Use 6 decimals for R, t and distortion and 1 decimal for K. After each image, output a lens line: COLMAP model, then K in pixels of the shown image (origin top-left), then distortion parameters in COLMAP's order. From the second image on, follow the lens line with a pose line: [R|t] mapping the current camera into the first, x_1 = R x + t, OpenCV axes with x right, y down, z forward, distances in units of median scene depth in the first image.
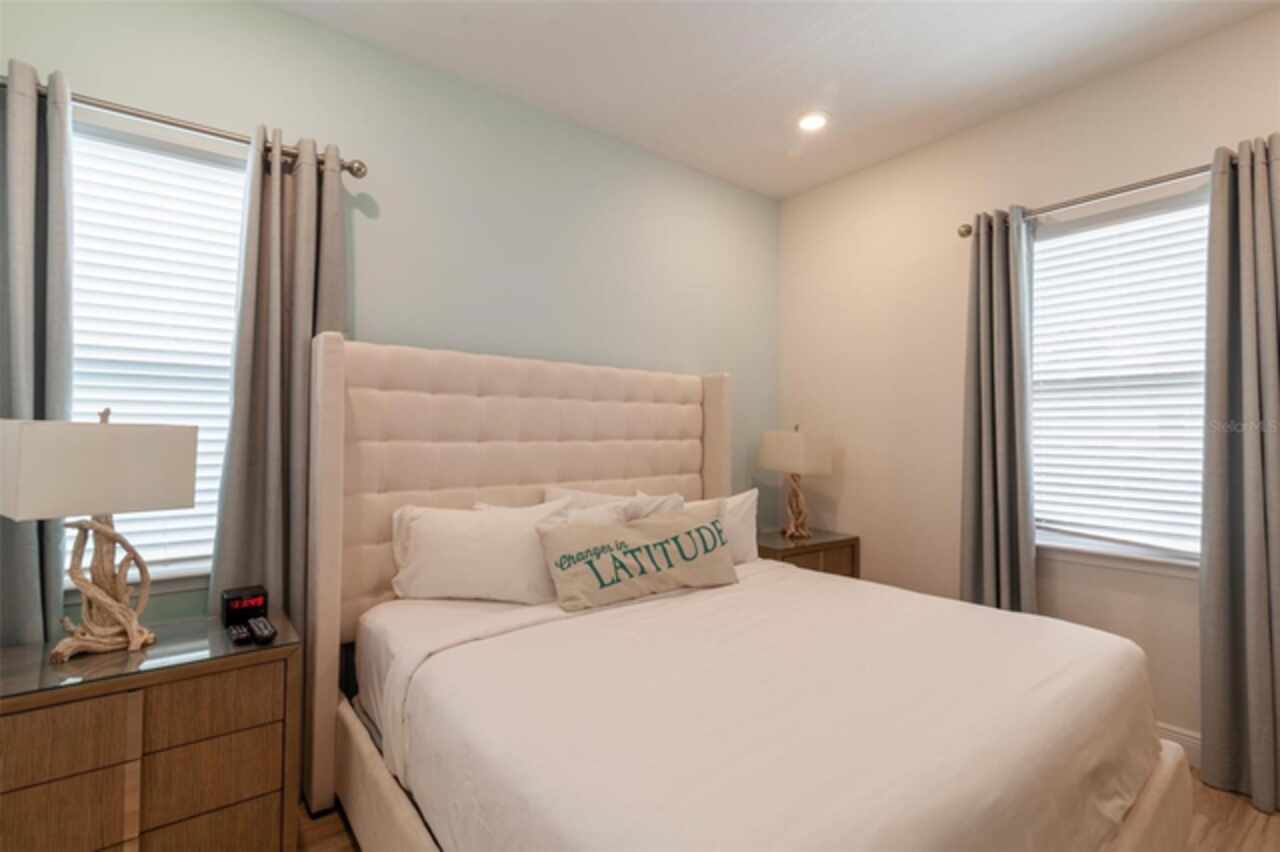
lens RADIAL K [[582.8, 0, 648.0], [0, 582.8, 425.7], [0, 0, 1]] dist [-0.000061, -0.000038]
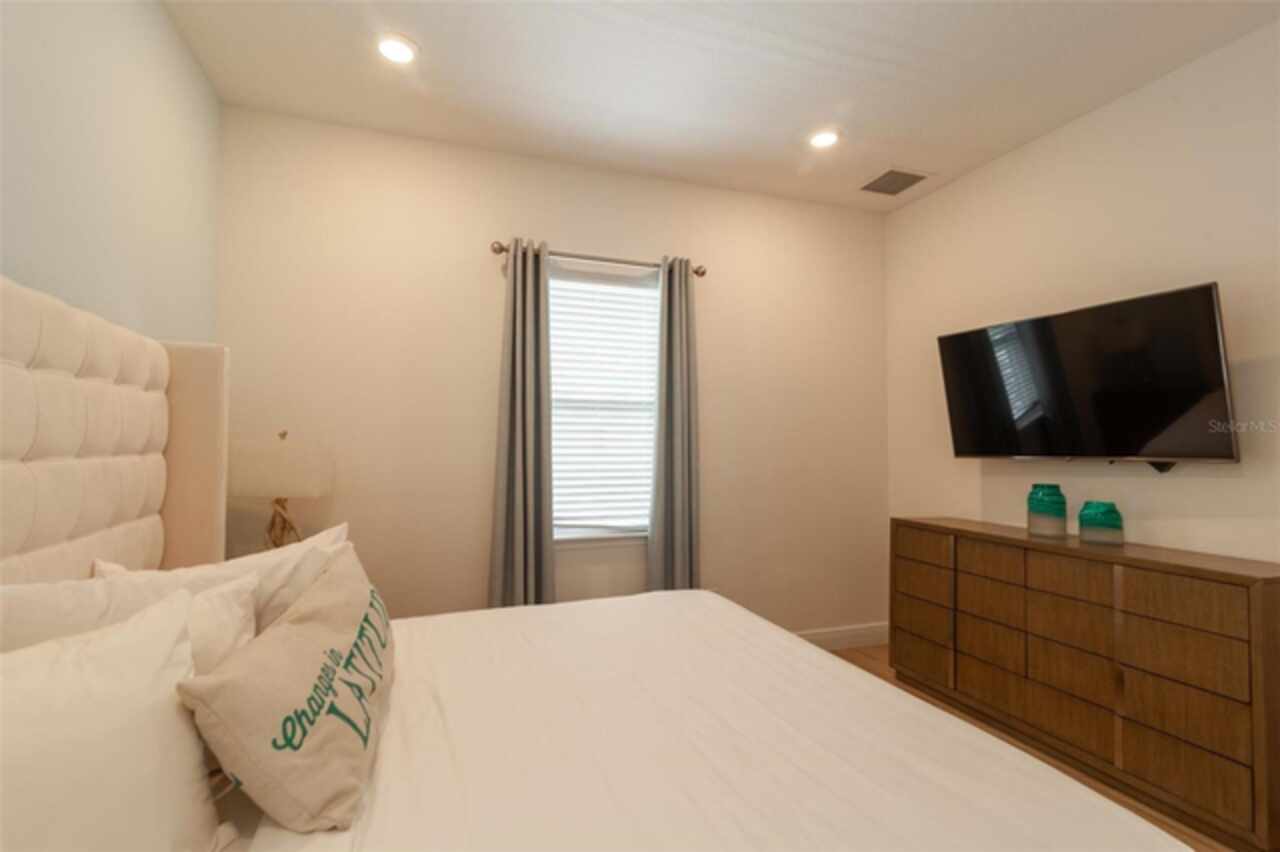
lens RADIAL K [[582.8, 0, 643.4], [0, 582.8, 427.0], [0, 0, 1]] dist [-0.000061, -0.000038]
pose [[0.318911, 0.025700, 0.947436, -0.372667], [-0.014332, 0.999649, -0.022292, 0.003243], [-0.947676, -0.006470, 0.319167, 0.455376]]
